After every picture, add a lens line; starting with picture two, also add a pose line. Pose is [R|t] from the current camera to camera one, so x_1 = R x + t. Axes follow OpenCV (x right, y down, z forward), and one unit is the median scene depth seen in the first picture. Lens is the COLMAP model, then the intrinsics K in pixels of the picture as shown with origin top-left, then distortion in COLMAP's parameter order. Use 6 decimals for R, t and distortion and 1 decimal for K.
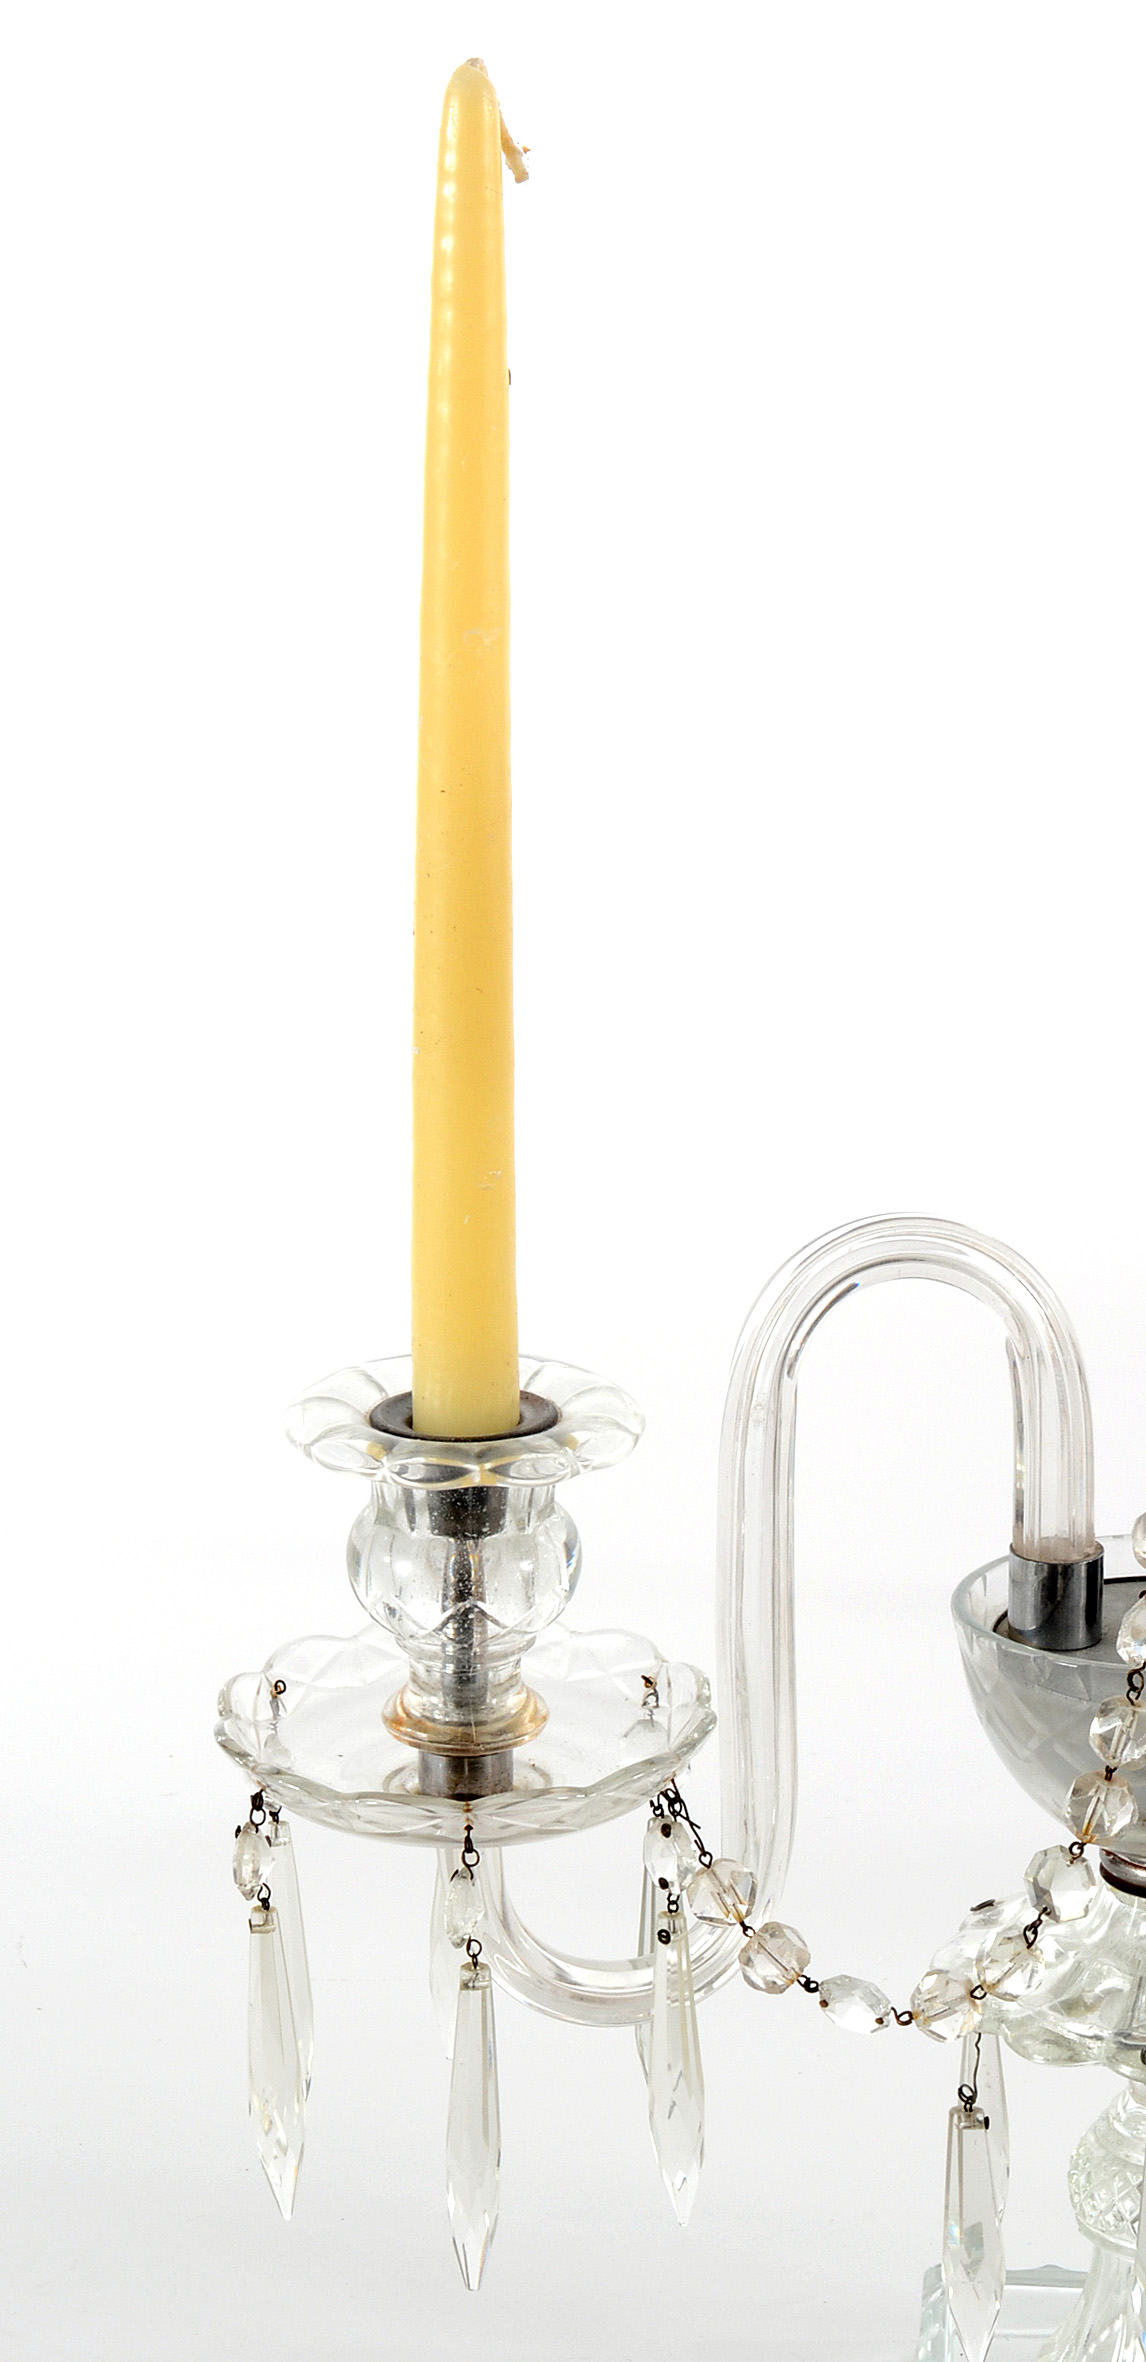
lens RADIAL K [[5363.1, 0, 573.0], [0, 5363.1, 1181.0], [0, 0, 1]] dist [0.067719, 0.186764]
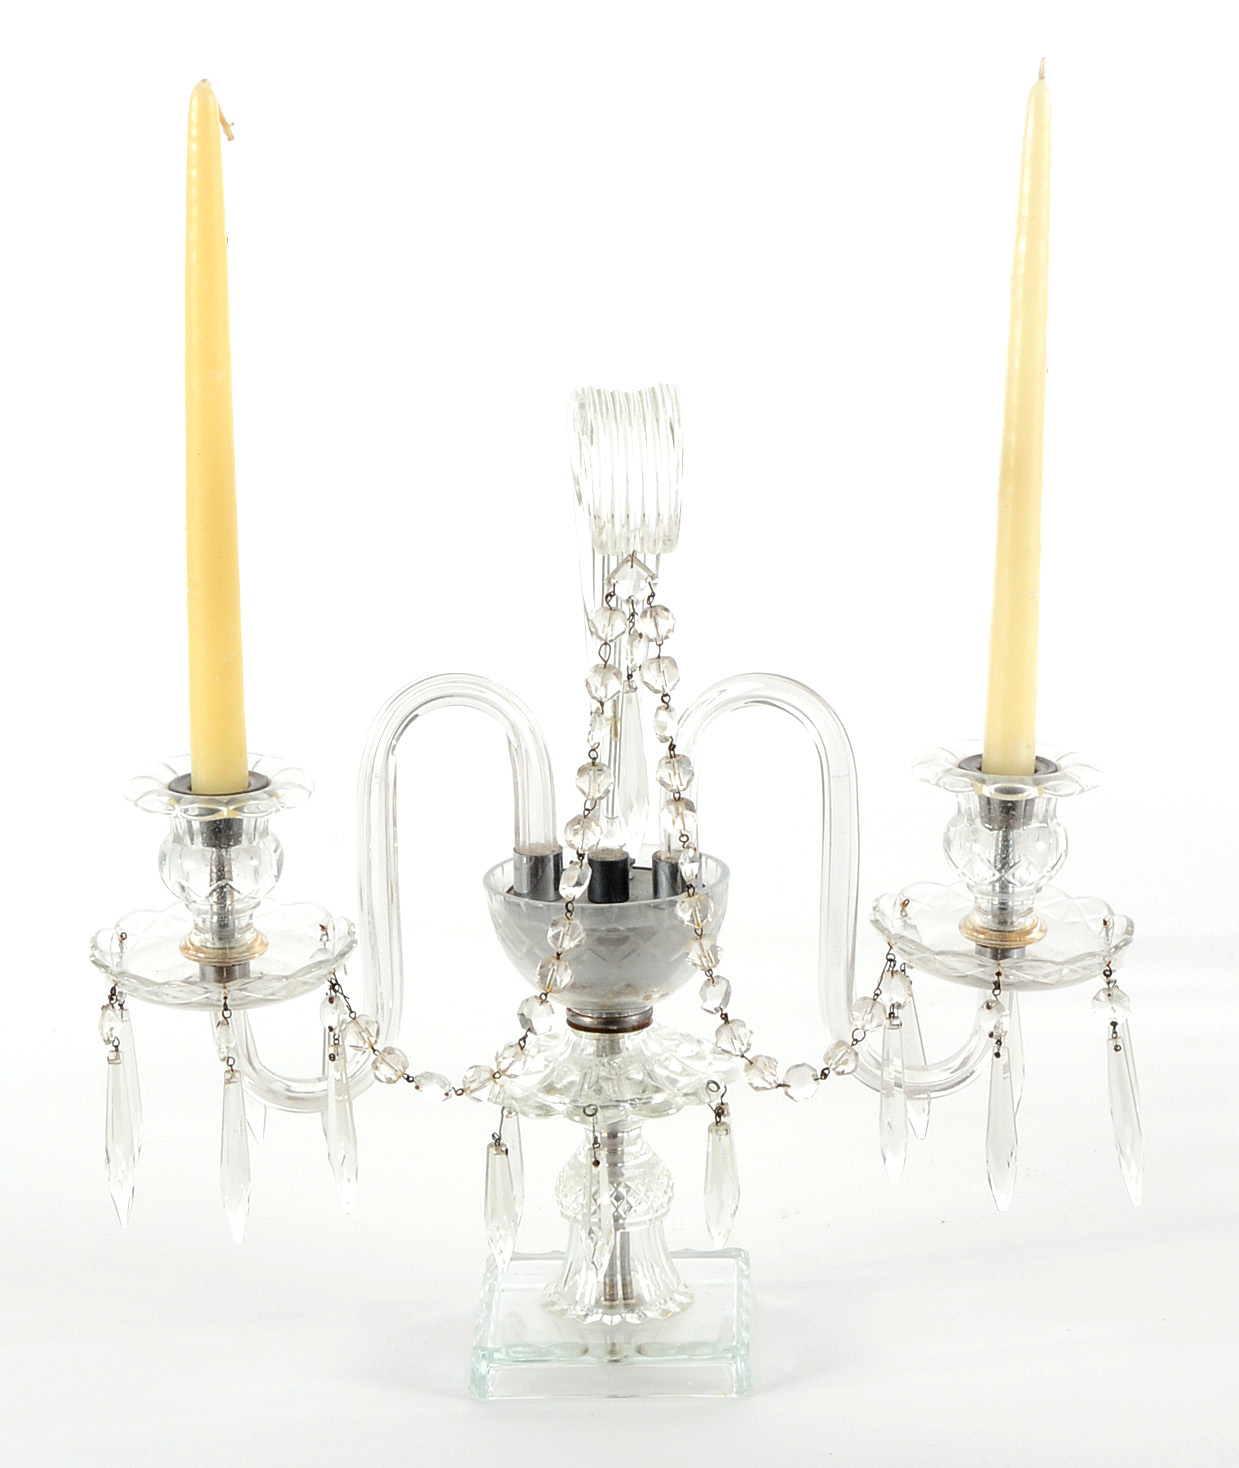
lens RADIAL K [[3952.6, 0, 619.5], [0, 3952.6, 734.0], [0, 0, 1]] dist [0.084071, 0.006470]
pose [[0.996786, -0.024314, 0.076328, 0.014361], [0.023786, 0.999687, 0.007812, 0.018780], [-0.076494, -0.005971, 0.997052, -0.397688]]
